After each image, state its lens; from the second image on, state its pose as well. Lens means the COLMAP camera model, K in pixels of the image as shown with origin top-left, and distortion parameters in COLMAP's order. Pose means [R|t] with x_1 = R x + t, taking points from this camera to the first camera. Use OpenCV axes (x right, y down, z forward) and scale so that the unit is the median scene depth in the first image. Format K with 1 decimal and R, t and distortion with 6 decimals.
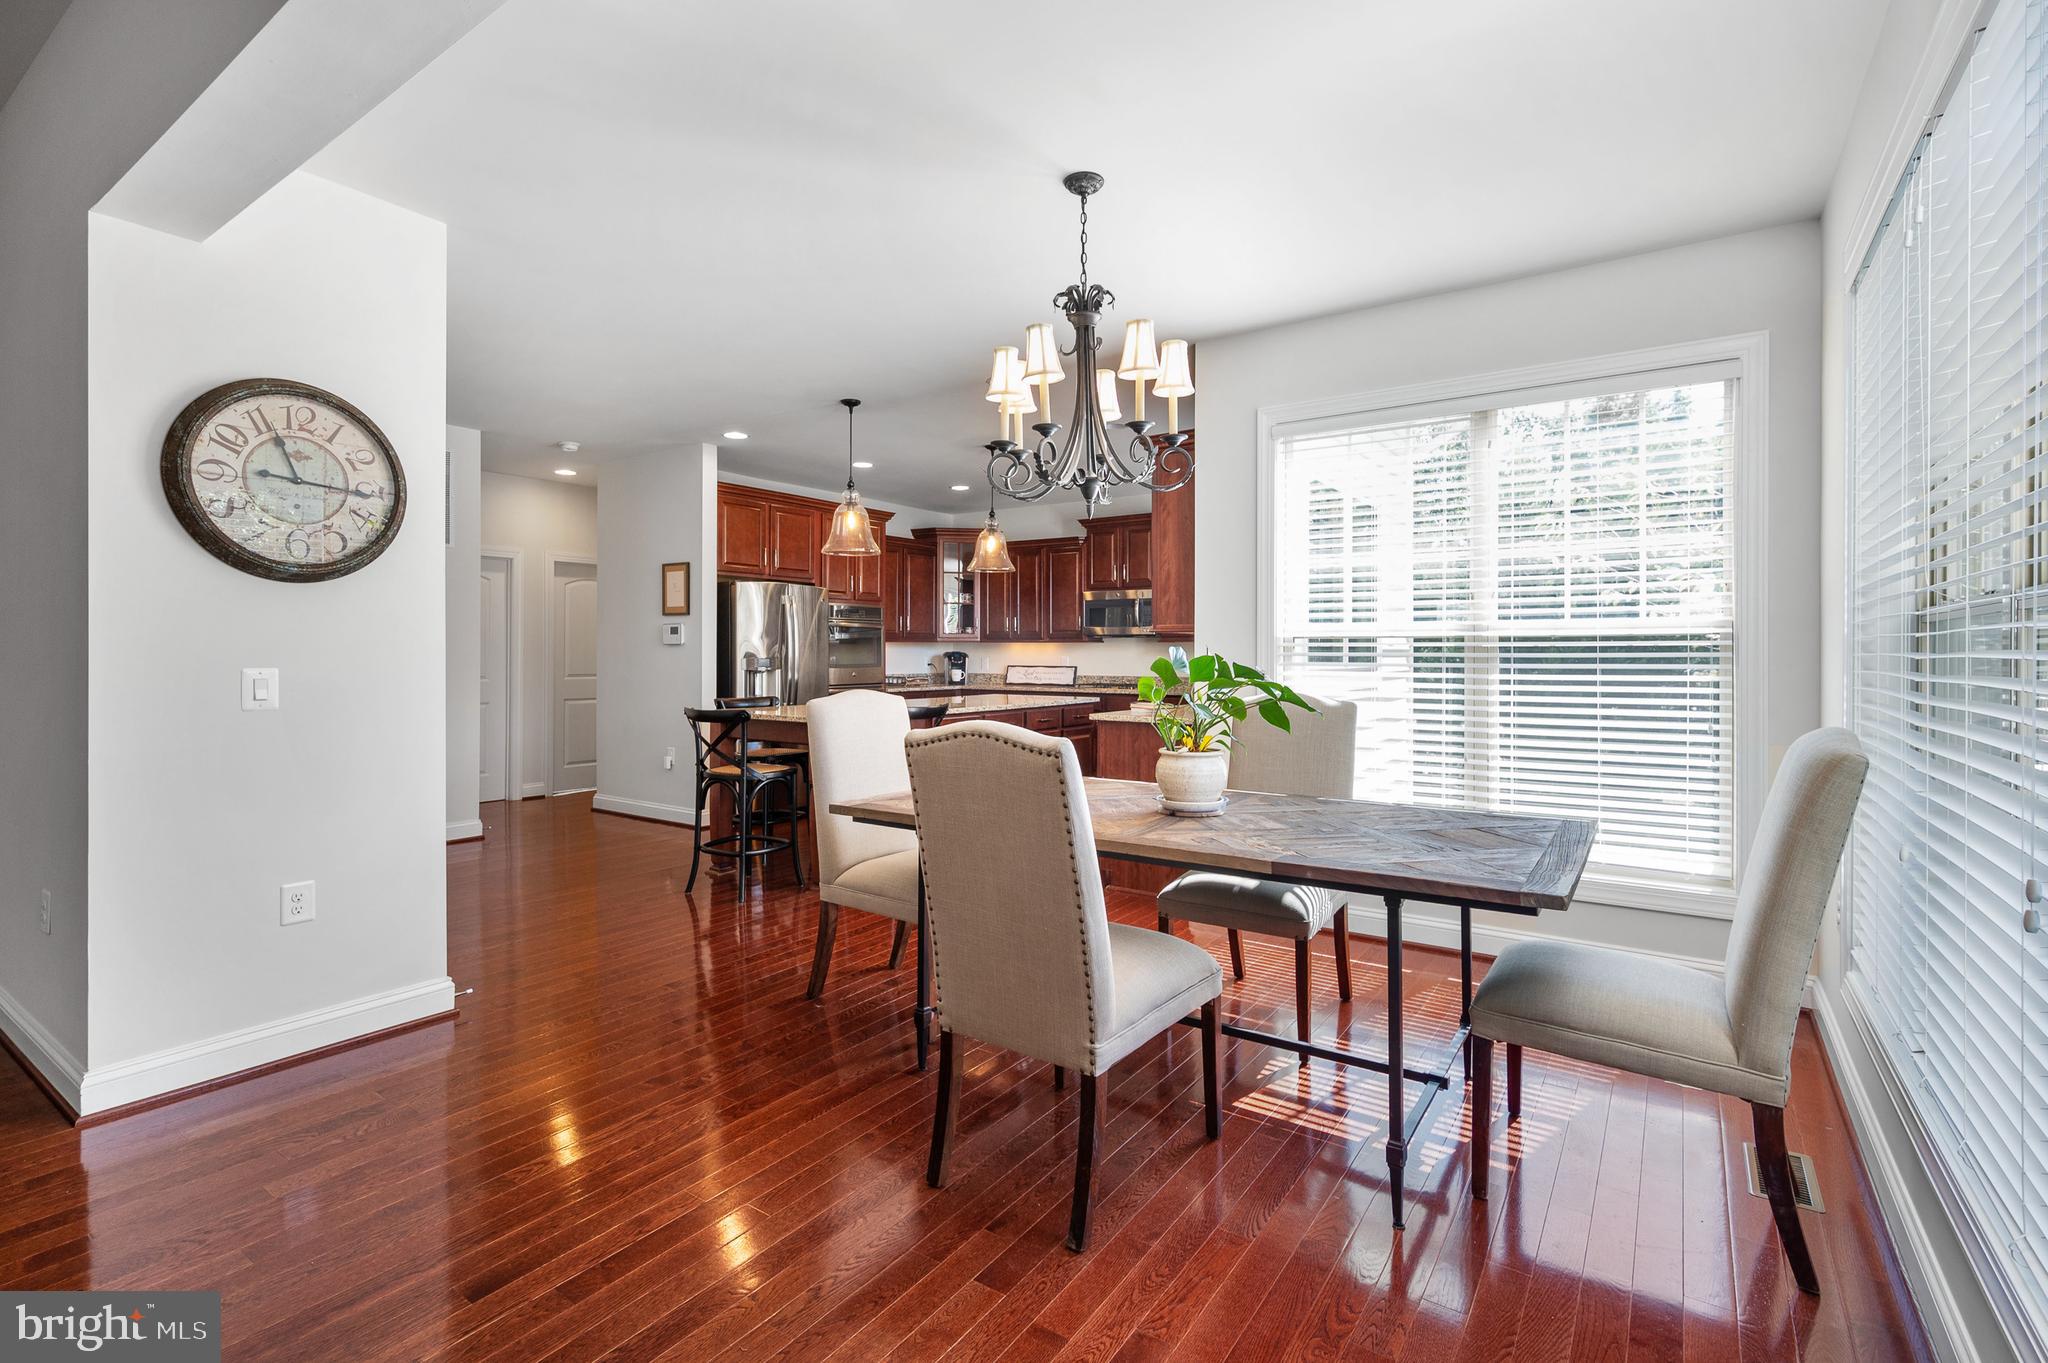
lens RADIAL K [[936.9, 0, 1031.7], [0, 936.9, 664.3], [0, 0, 1]] dist [0.002147, 0.000190]
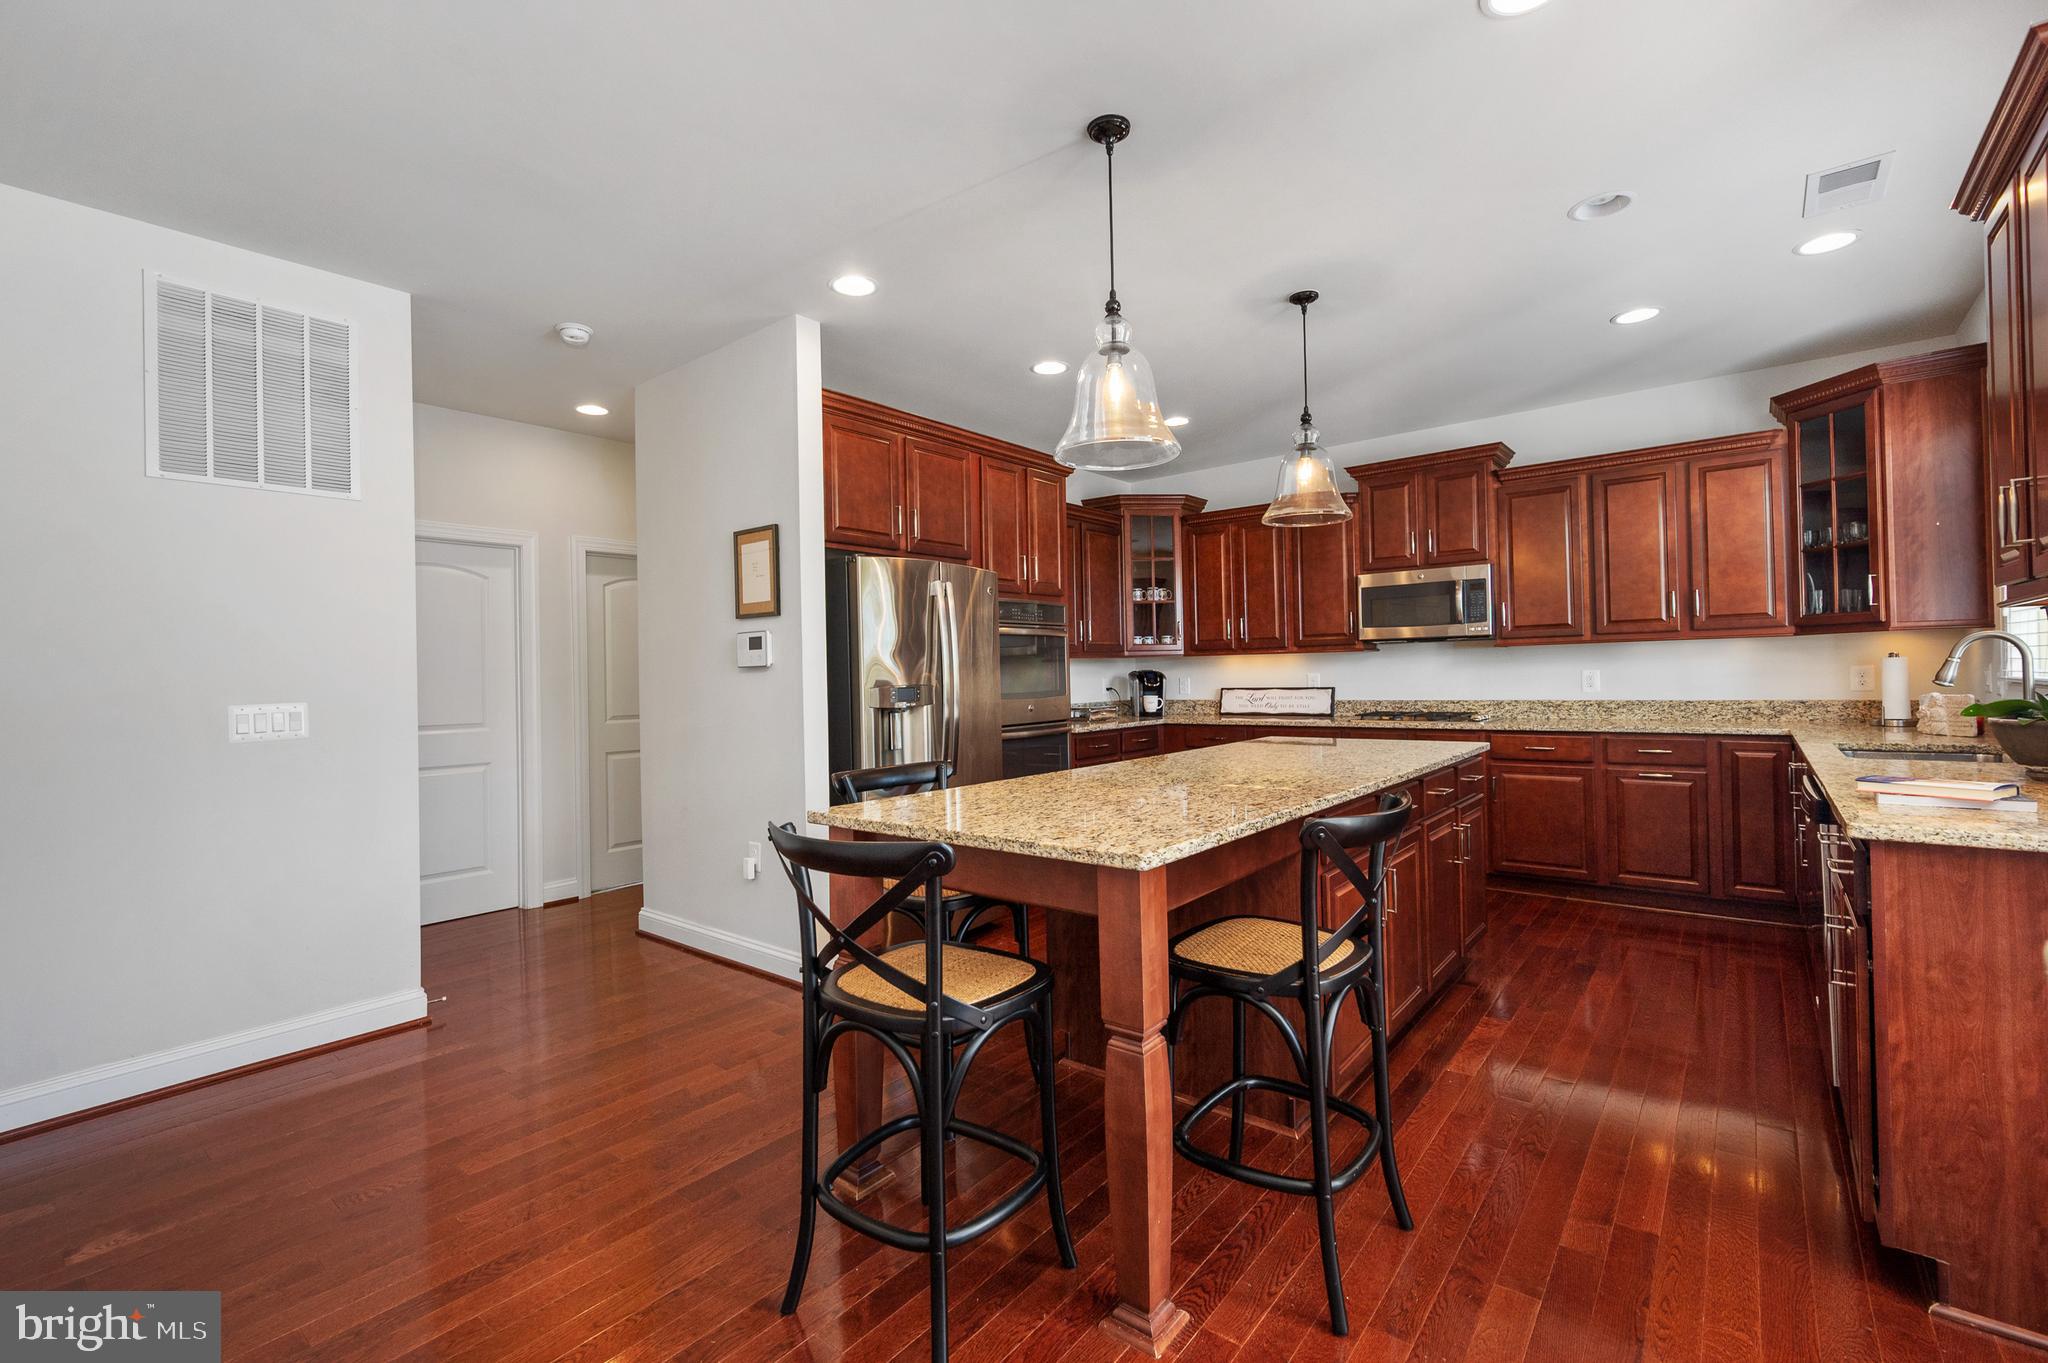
lens RADIAL K [[884.1, 0, 1026.2], [0, 884.1, 678.3], [0, 0, 1]] dist [0.002831, 0.000044]
pose [[0.996253, -0.024203, -0.083027, -0.153507], [0.023574, 0.999686, -0.008543, -0.005120], [0.083208, 0.006554, 0.996511, 0.424804]]
